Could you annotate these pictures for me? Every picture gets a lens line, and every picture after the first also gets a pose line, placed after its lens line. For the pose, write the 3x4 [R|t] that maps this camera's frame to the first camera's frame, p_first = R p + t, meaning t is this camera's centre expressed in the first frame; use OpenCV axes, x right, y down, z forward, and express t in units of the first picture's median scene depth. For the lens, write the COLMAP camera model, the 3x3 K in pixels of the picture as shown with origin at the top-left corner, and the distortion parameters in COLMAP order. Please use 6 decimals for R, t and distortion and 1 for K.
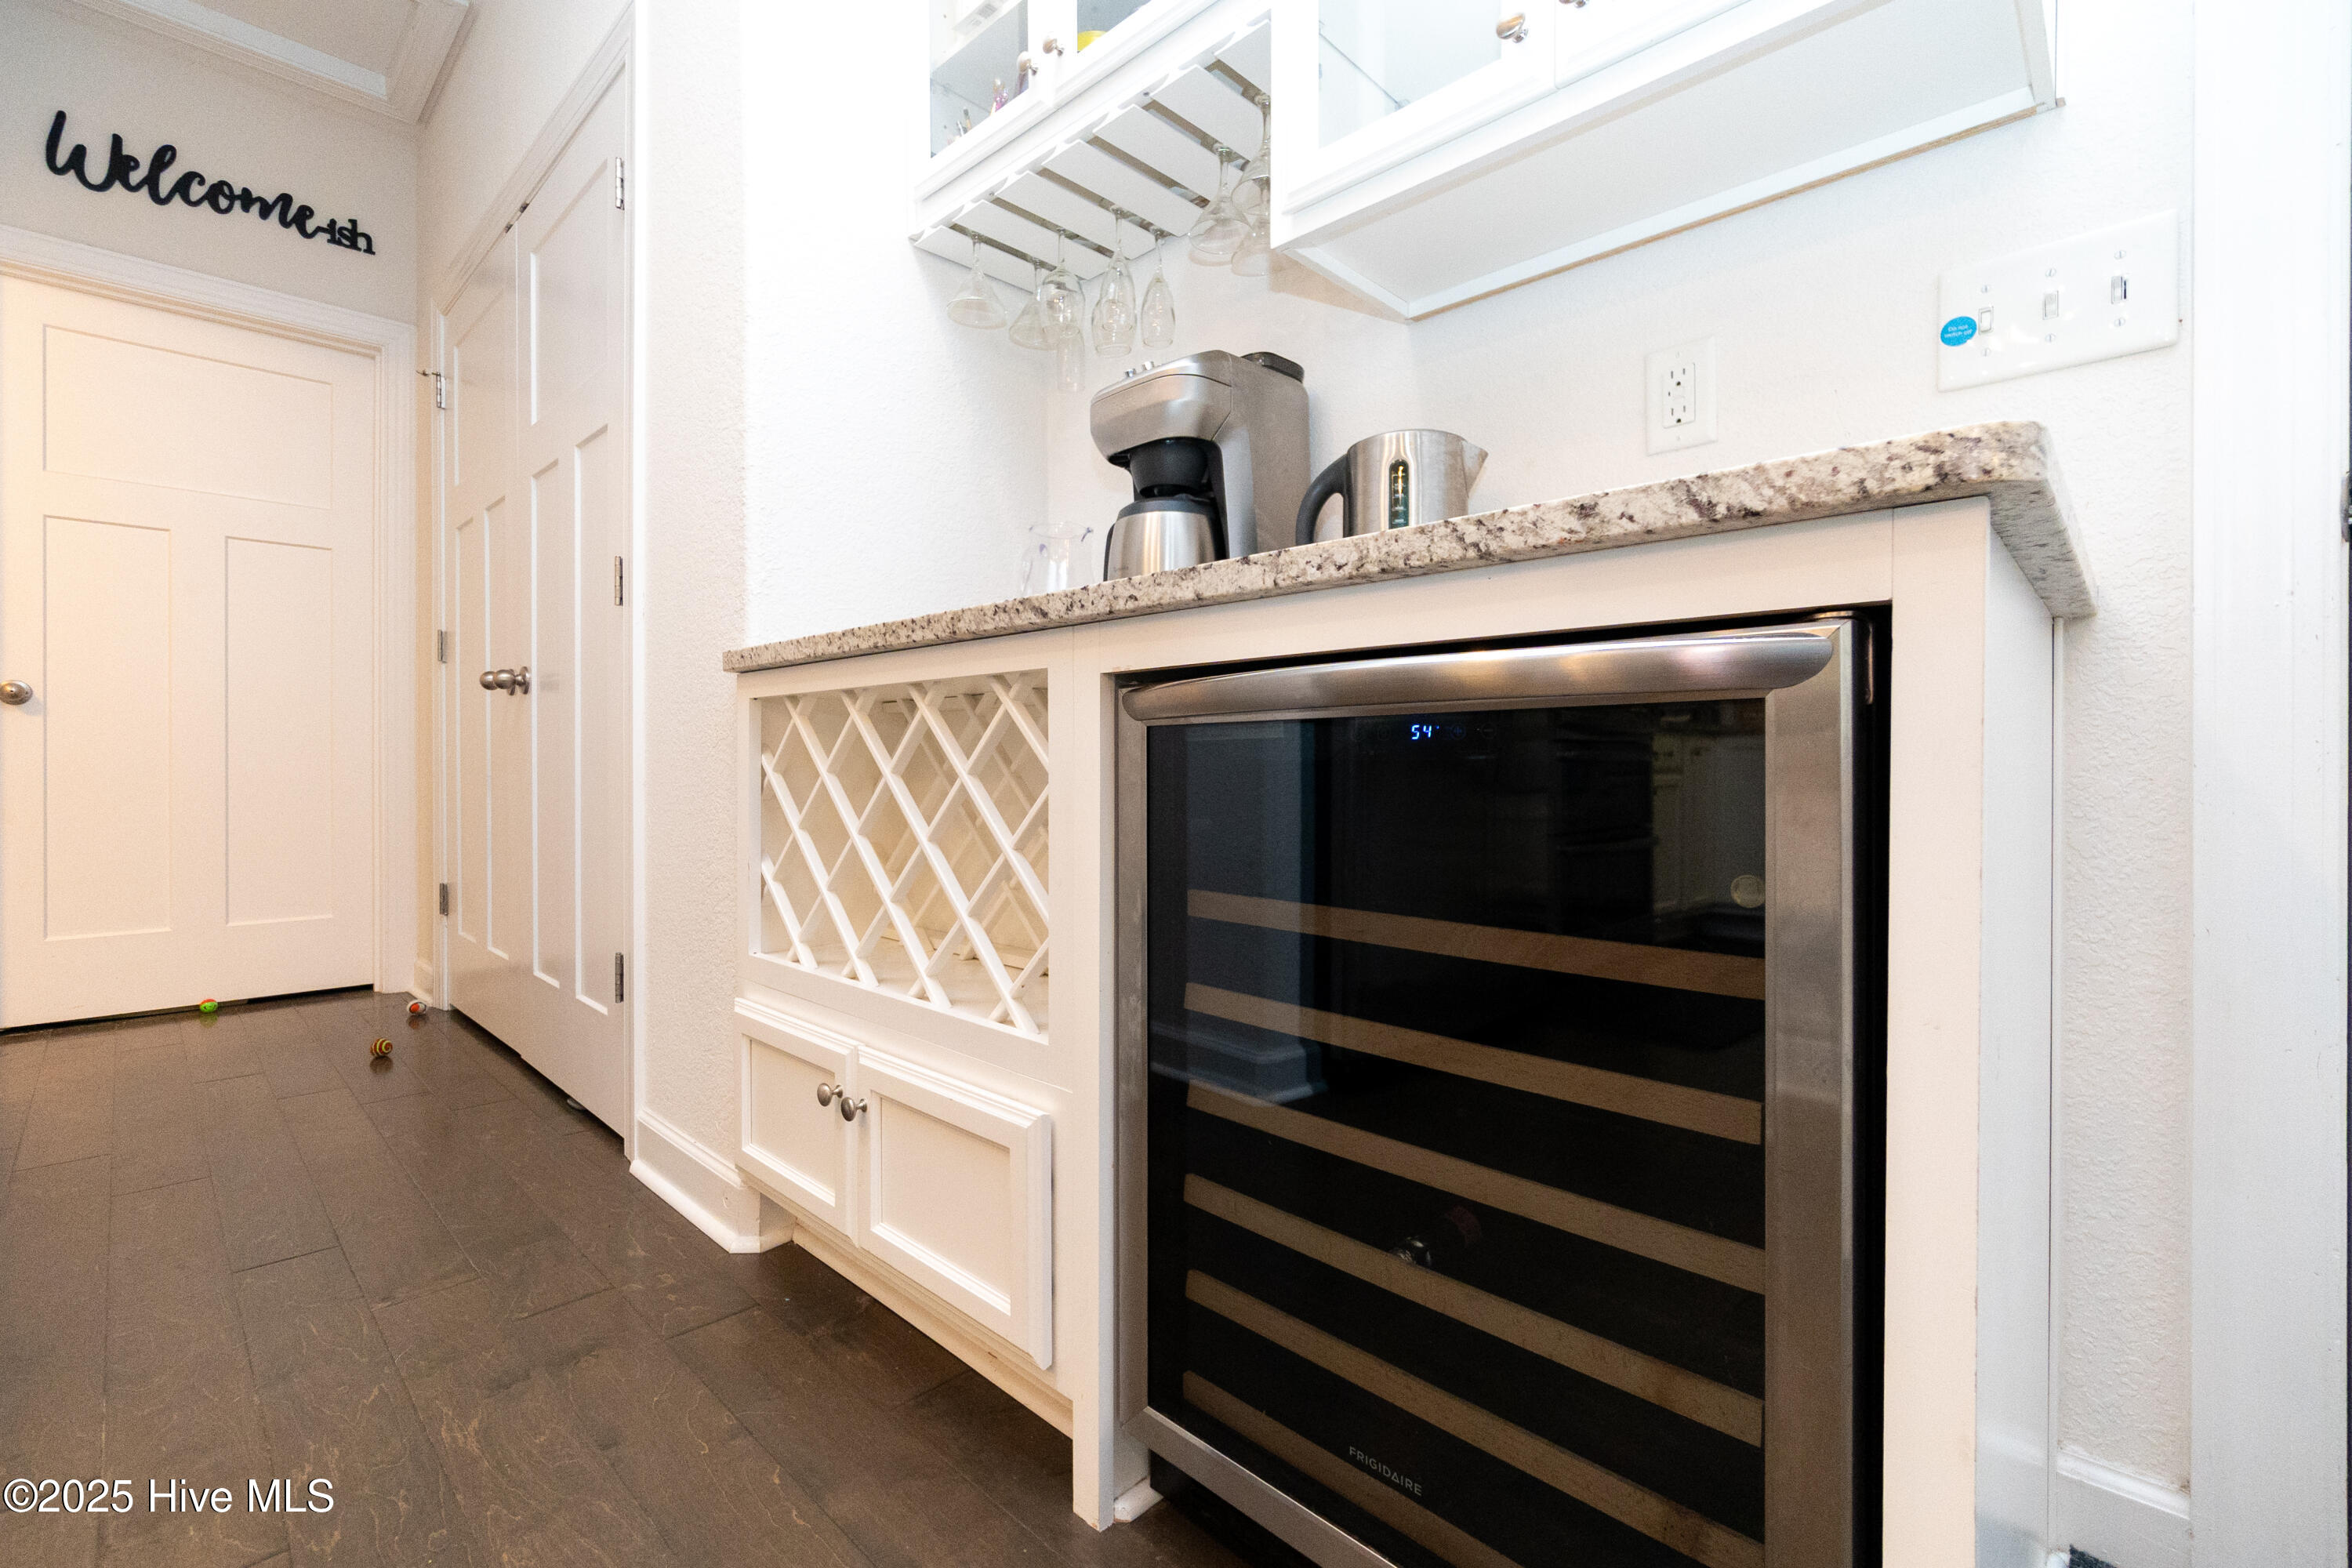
lens RADIAL K [[1018.8, 0, 1153.6], [0, 1018.8, 768.9], [0, 0, 1]] dist [-0.004830, 0.000035]
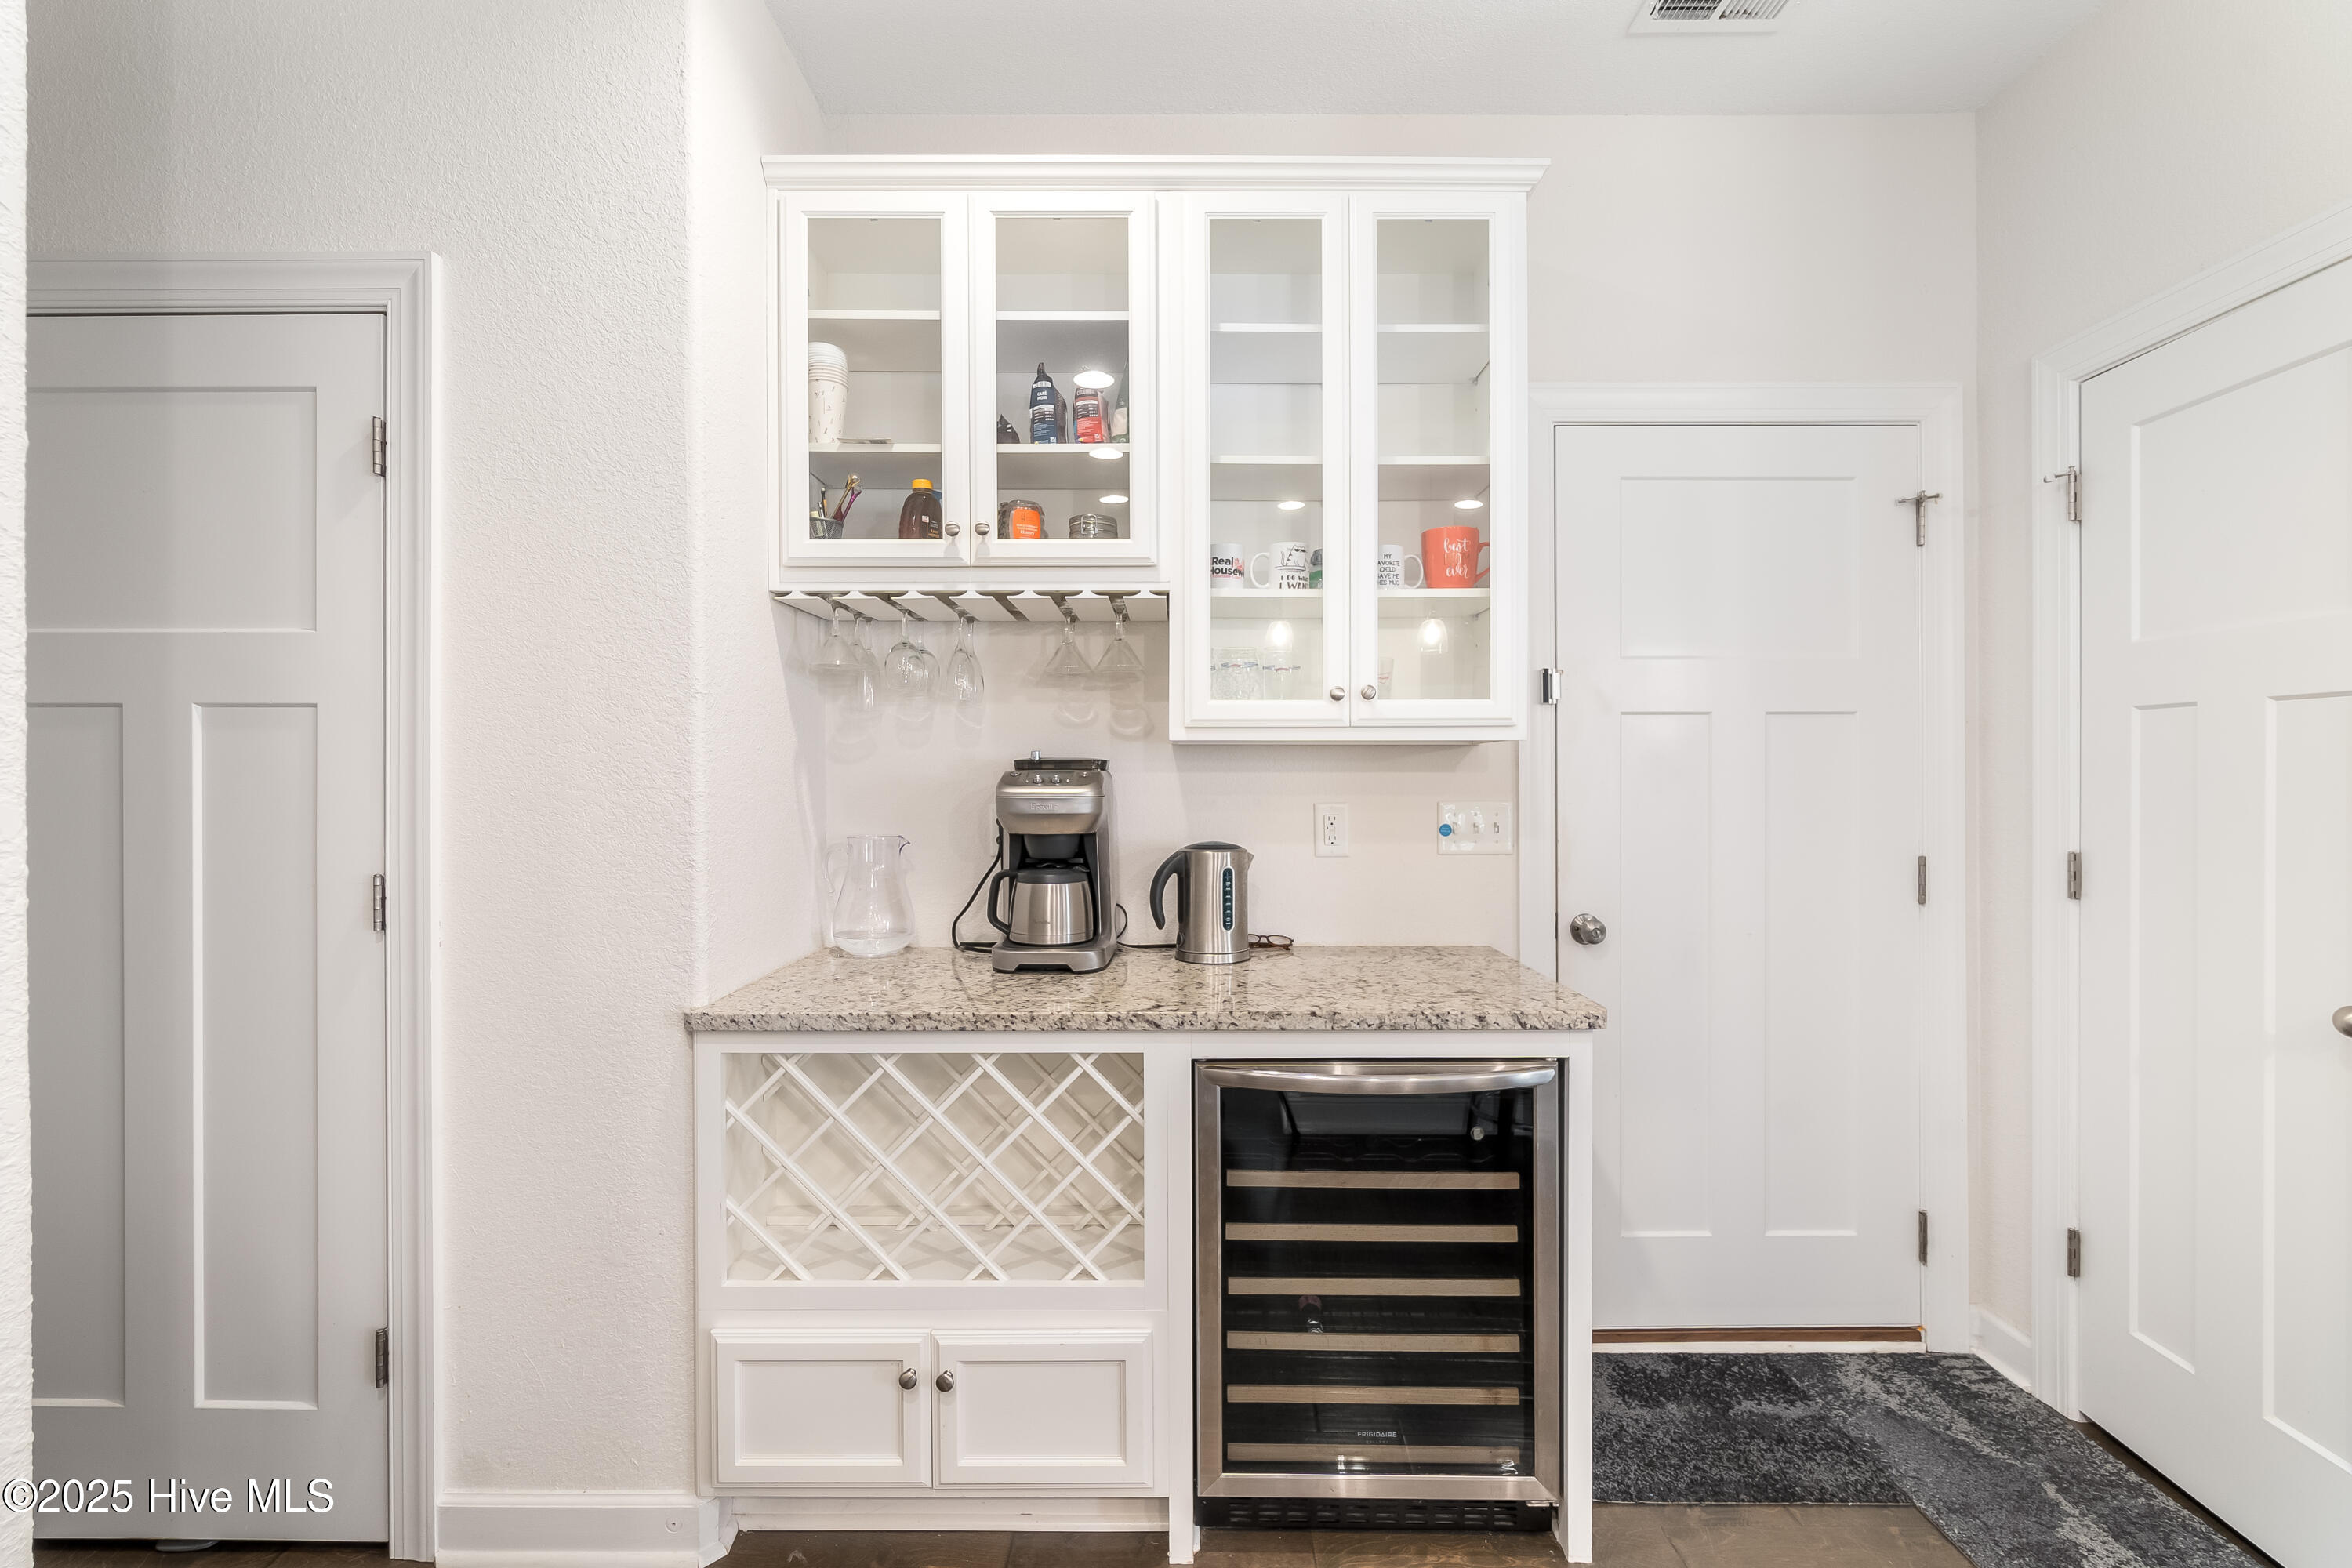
lens RADIAL K [[1018.8, 0, 1169.9], [0, 1018.8, 783.7], [0, 0, 1]] dist [-0.004830, 0.000035]
pose [[0.705473, -0.006106, 0.708711, -1.195050], [0.000540, 0.999967, 0.008078, -0.530306], [-0.708737, -0.005316, 0.705453, -0.158355]]
